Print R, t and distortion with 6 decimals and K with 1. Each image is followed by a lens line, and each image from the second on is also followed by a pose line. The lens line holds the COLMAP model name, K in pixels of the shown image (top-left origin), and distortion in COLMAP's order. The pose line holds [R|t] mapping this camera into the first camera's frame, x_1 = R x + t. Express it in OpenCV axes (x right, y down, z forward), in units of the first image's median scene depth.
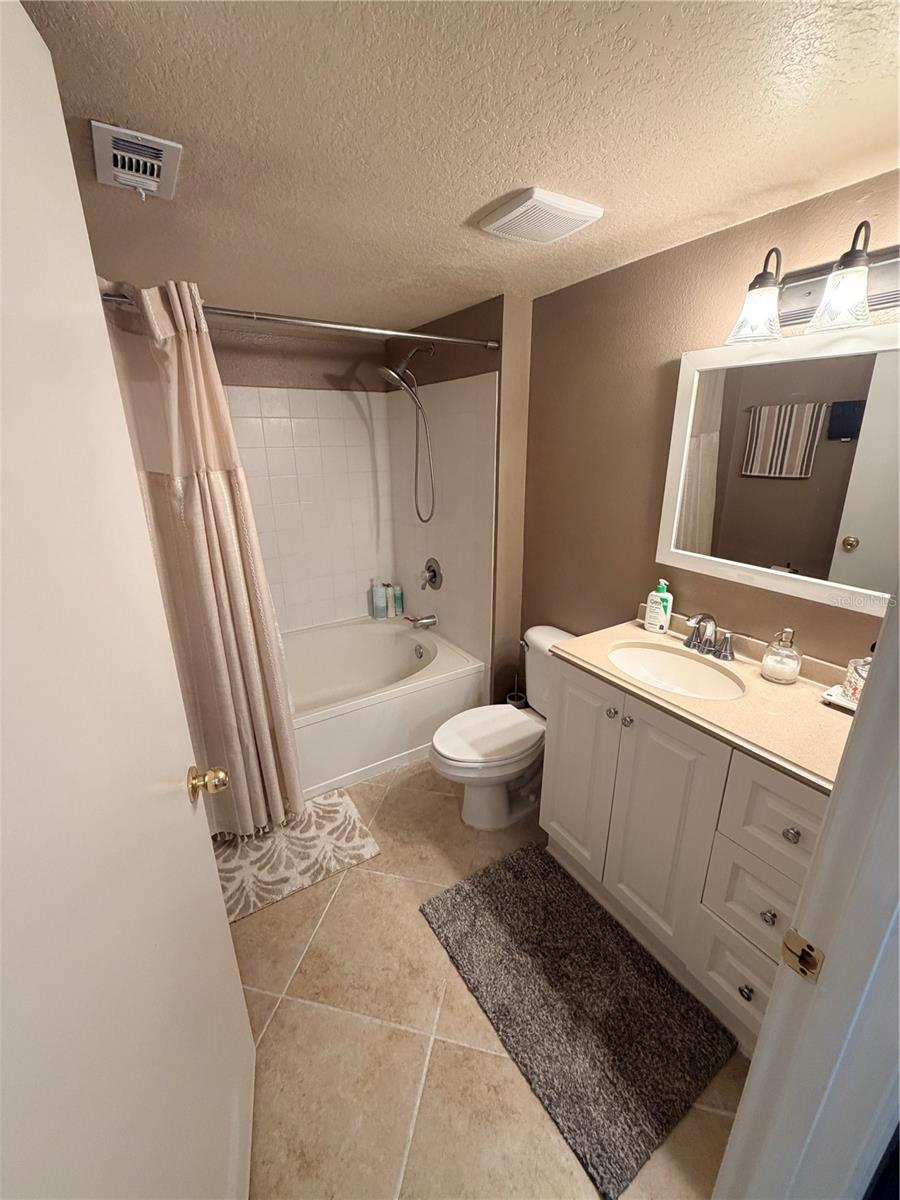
lens RADIAL K [[477.9, 0, 450.9], [0, 477.9, 592.2], [0, 0, 1]] dist [-0.001646, 0.000259]
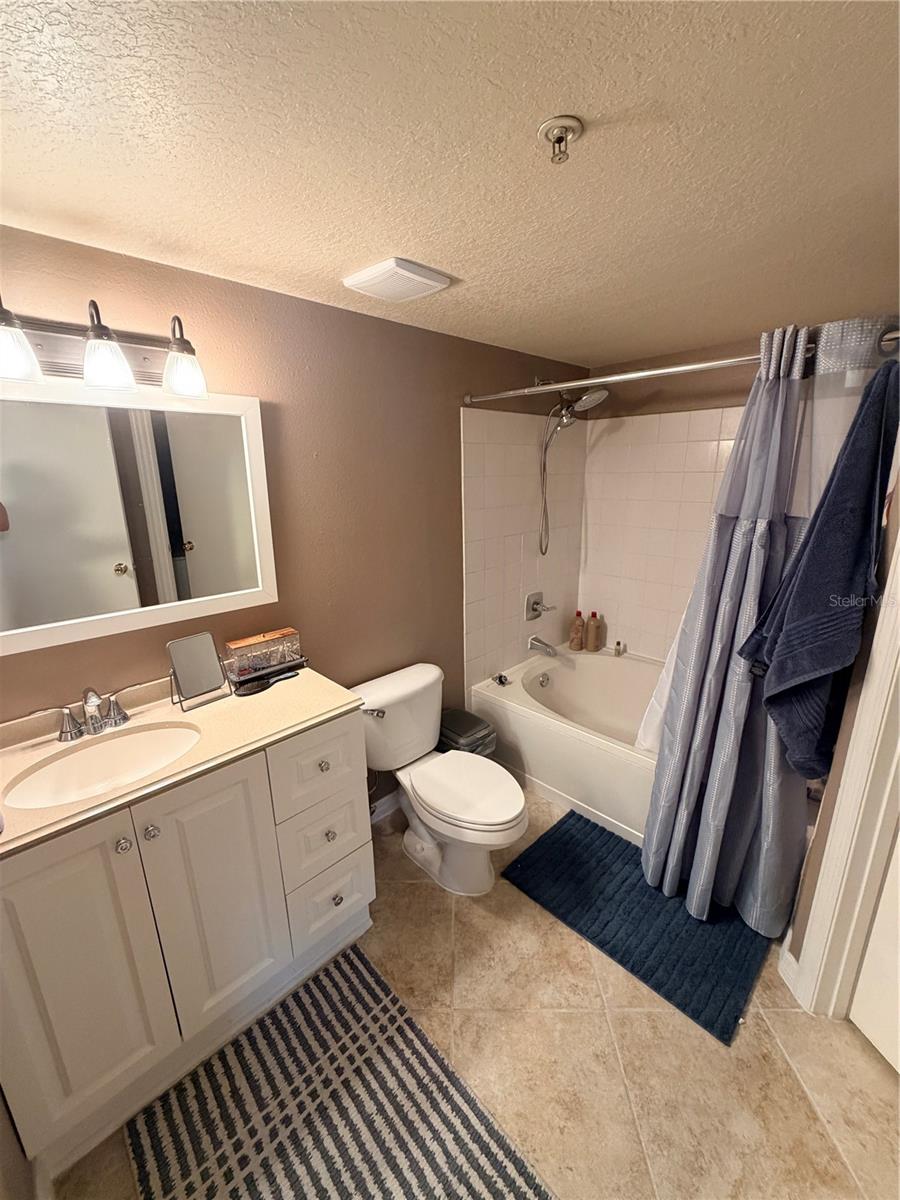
lens RADIAL K [[477.9, 0, 450.6], [0, 477.9, 603.7], [0, 0, 1]] dist [-0.001646, 0.000259]
pose [[-0.223028, -0.269772, 0.936740, -0.389106], [0.299597, 0.895465, 0.329216, -0.185420], [-0.927631, 0.354069, -0.118891, 0.438444]]
